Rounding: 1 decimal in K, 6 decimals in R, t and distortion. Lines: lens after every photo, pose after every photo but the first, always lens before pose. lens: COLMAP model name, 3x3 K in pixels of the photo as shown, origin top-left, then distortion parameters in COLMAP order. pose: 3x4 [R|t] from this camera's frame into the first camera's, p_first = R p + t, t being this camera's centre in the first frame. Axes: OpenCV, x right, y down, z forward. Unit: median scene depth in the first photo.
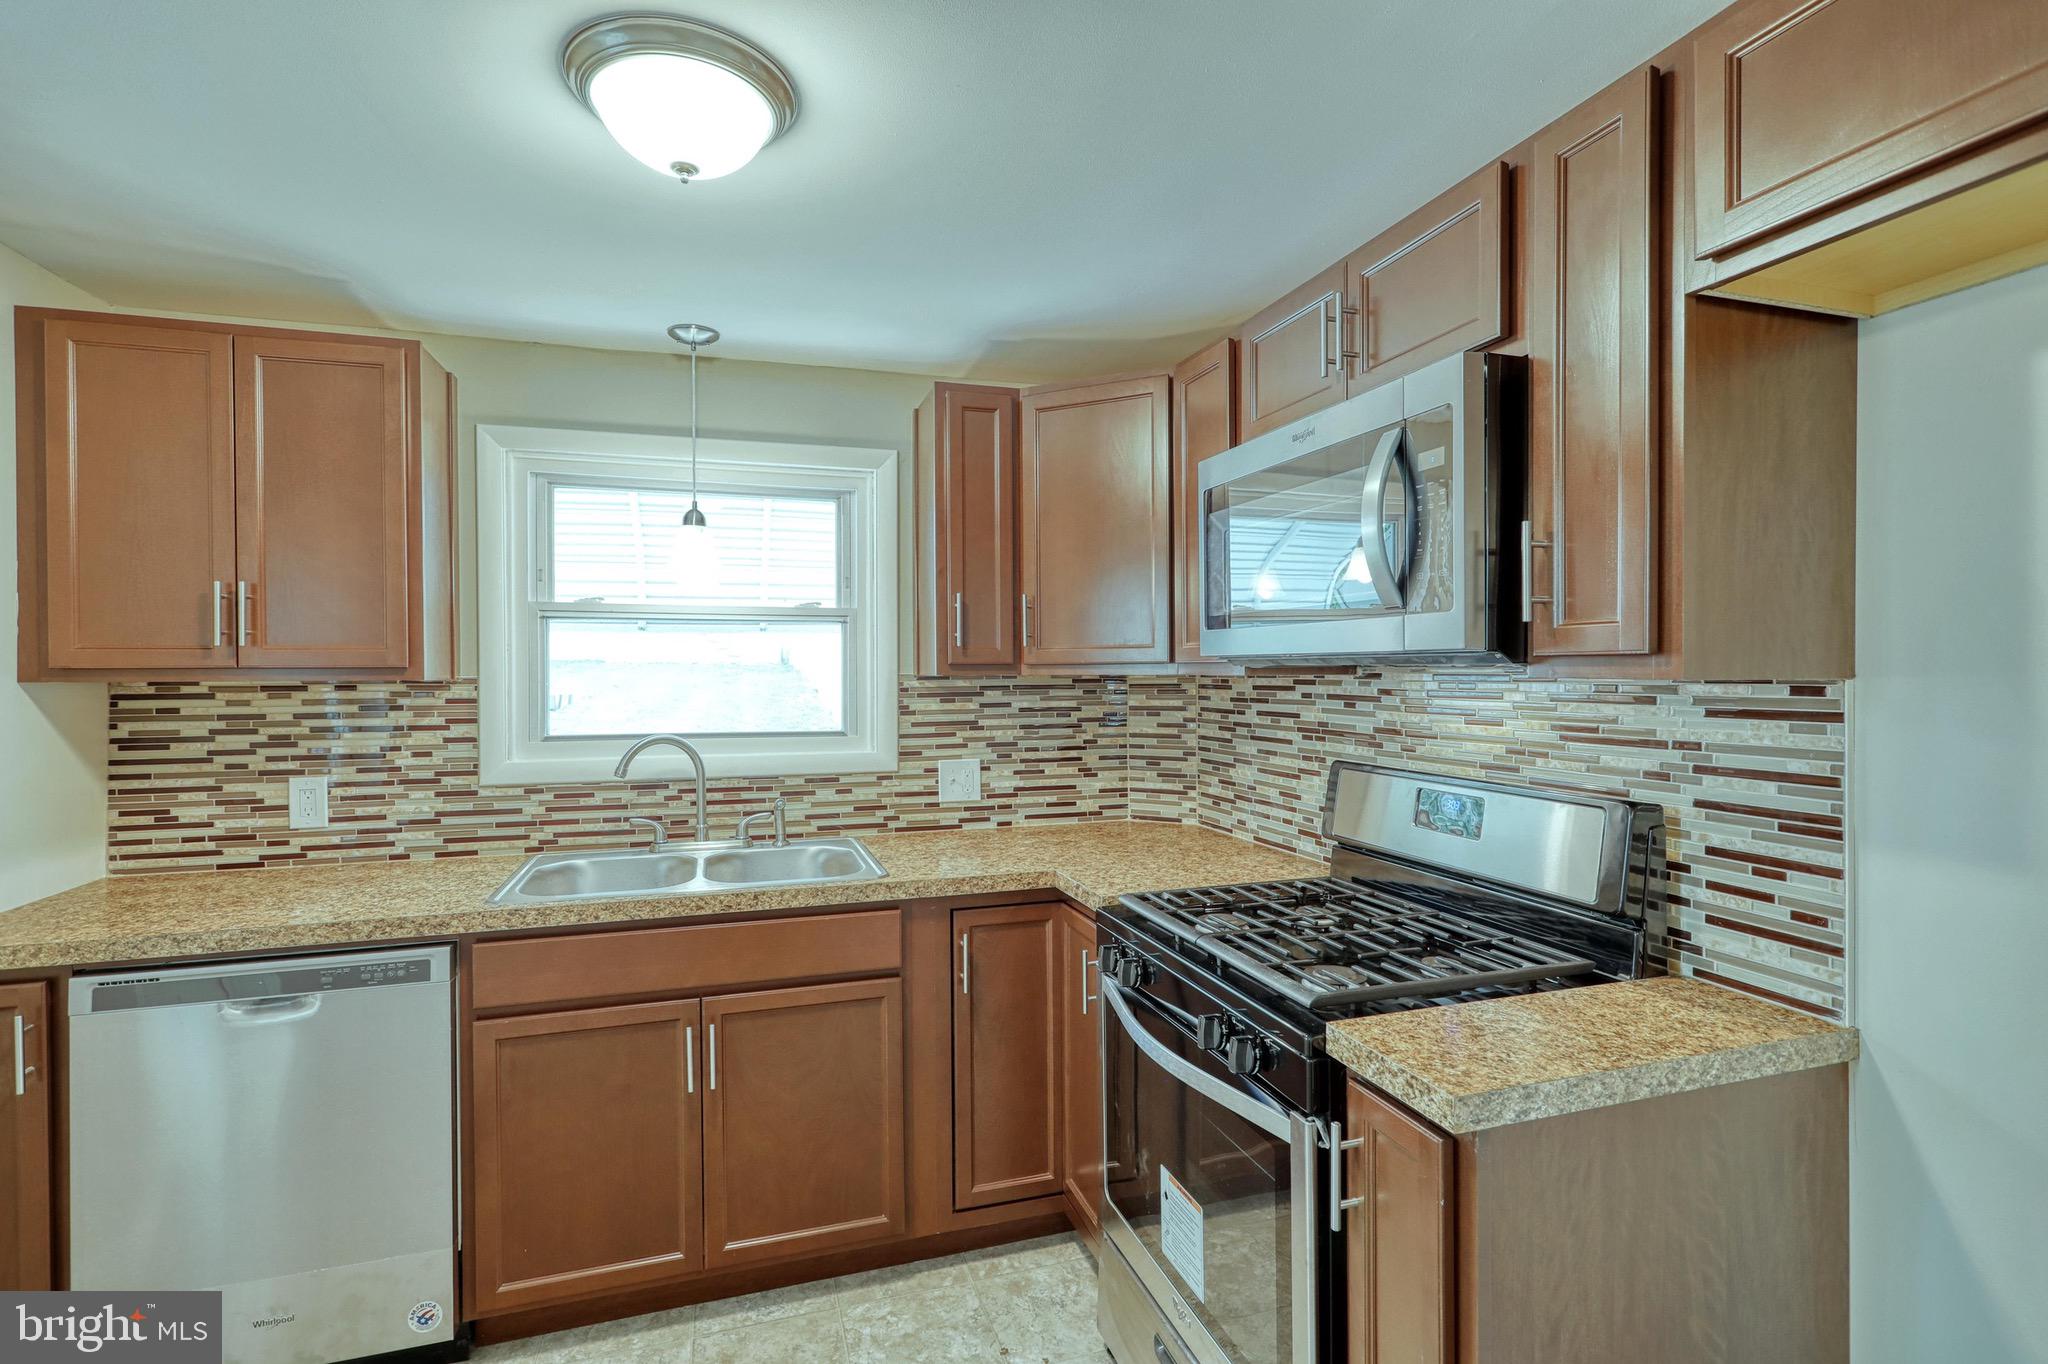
lens RADIAL K [[861.8, 0, 1006.5], [0, 861.8, 675.6], [0, 0, 1]] dist [-0.001353, 0.000633]
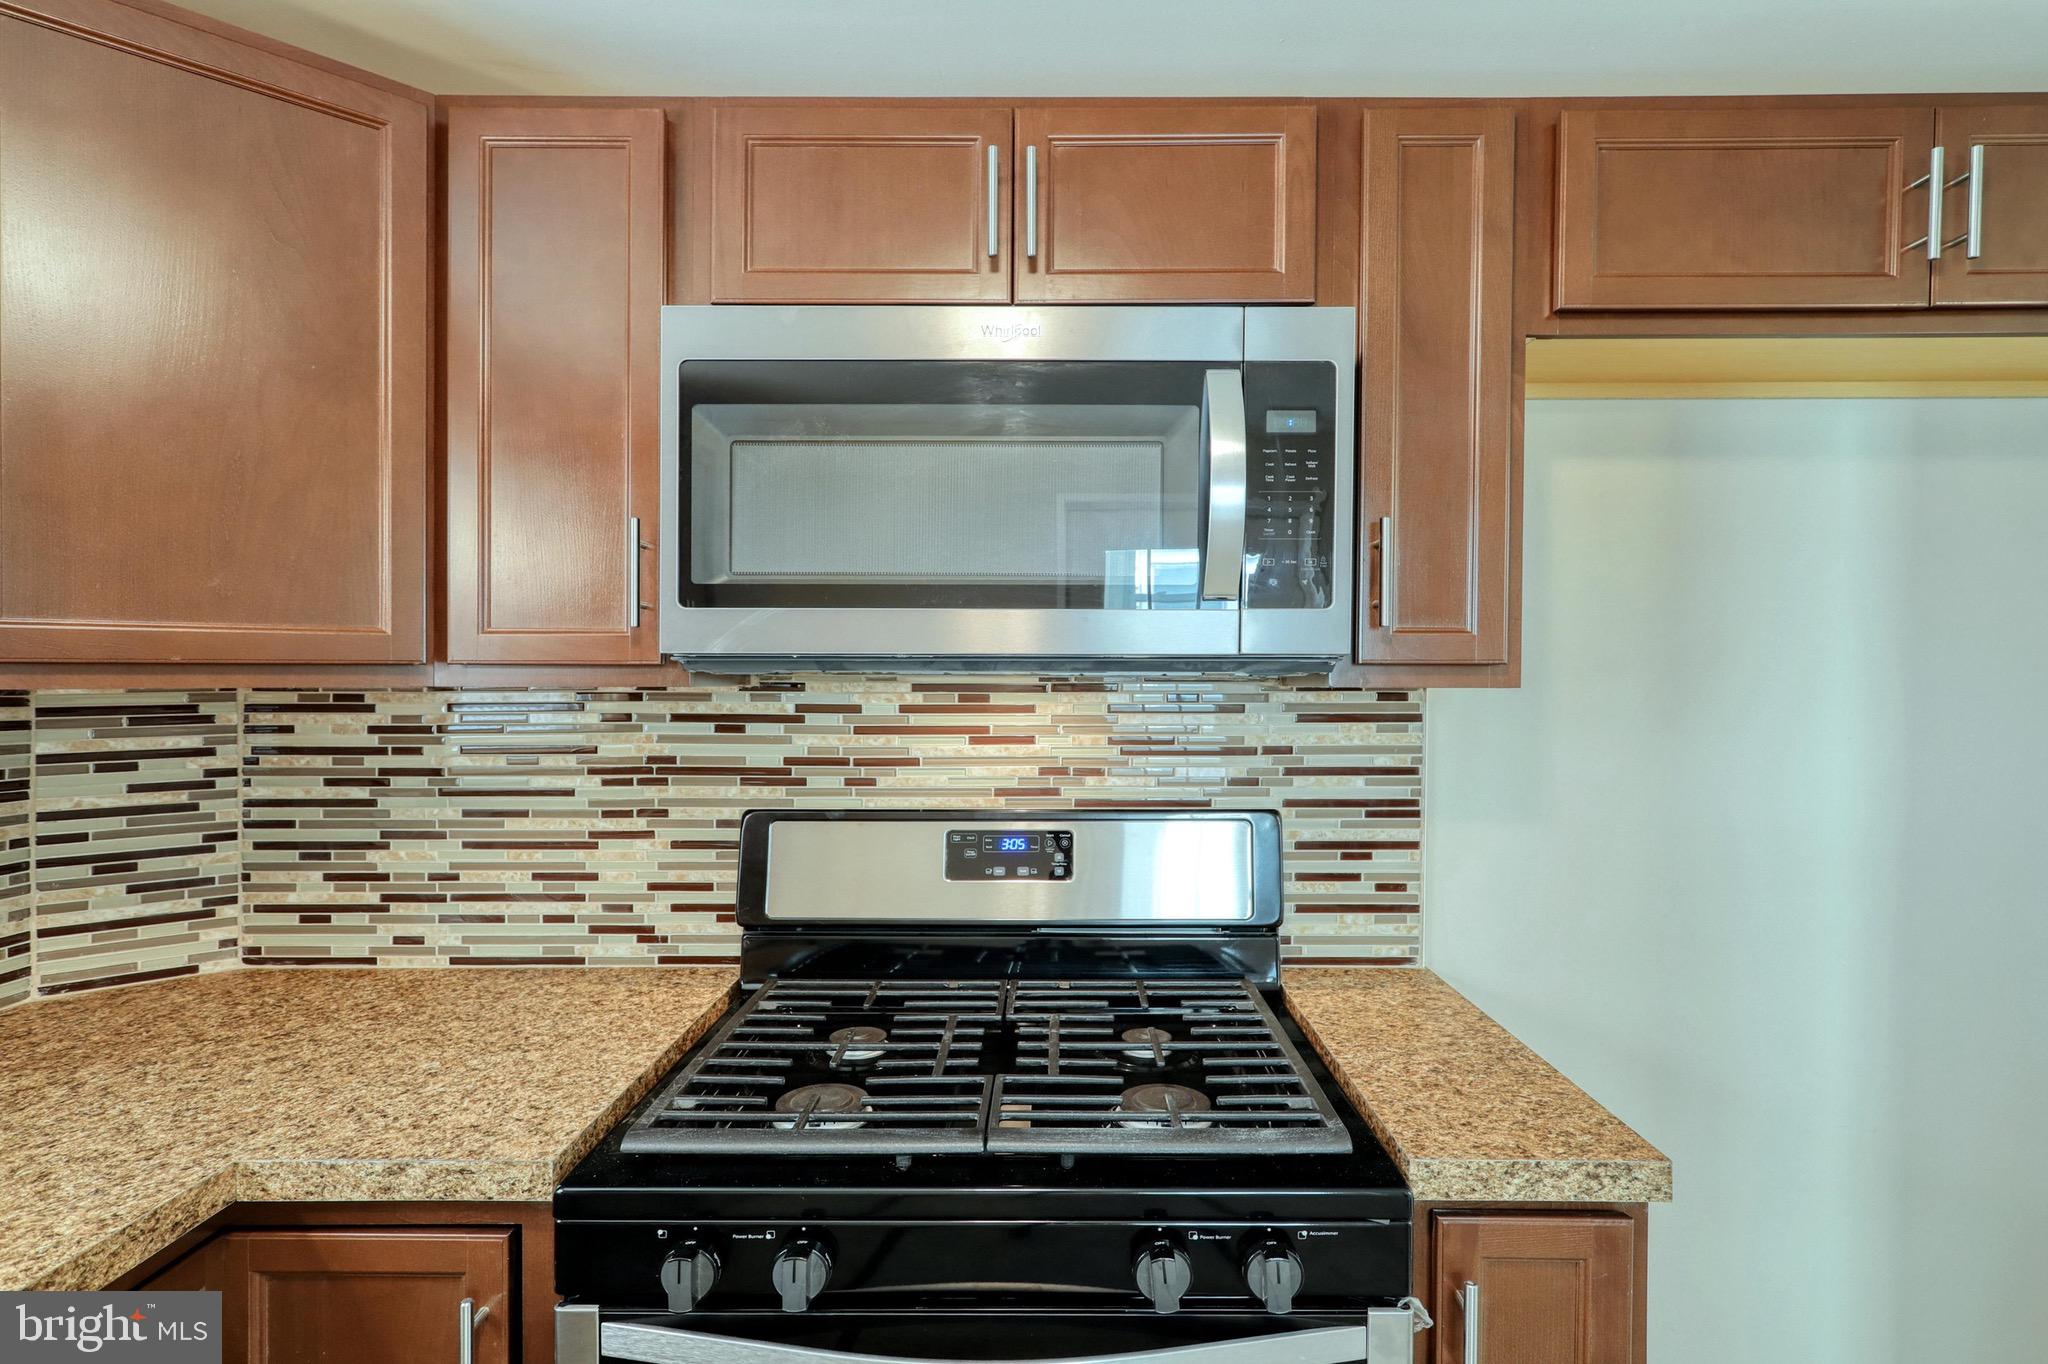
lens RADIAL K [[965.7, 0, 1128.0], [0, 965.7, 677.4], [0, 0, 1]] dist [-0.003050, 0.002126]
pose [[0.354509, 0.002665, 0.935049, -0.223651], [0.004557, 0.999979, -0.004578, -0.002216], [-0.935042, 0.005884, 0.354489, 0.429907]]
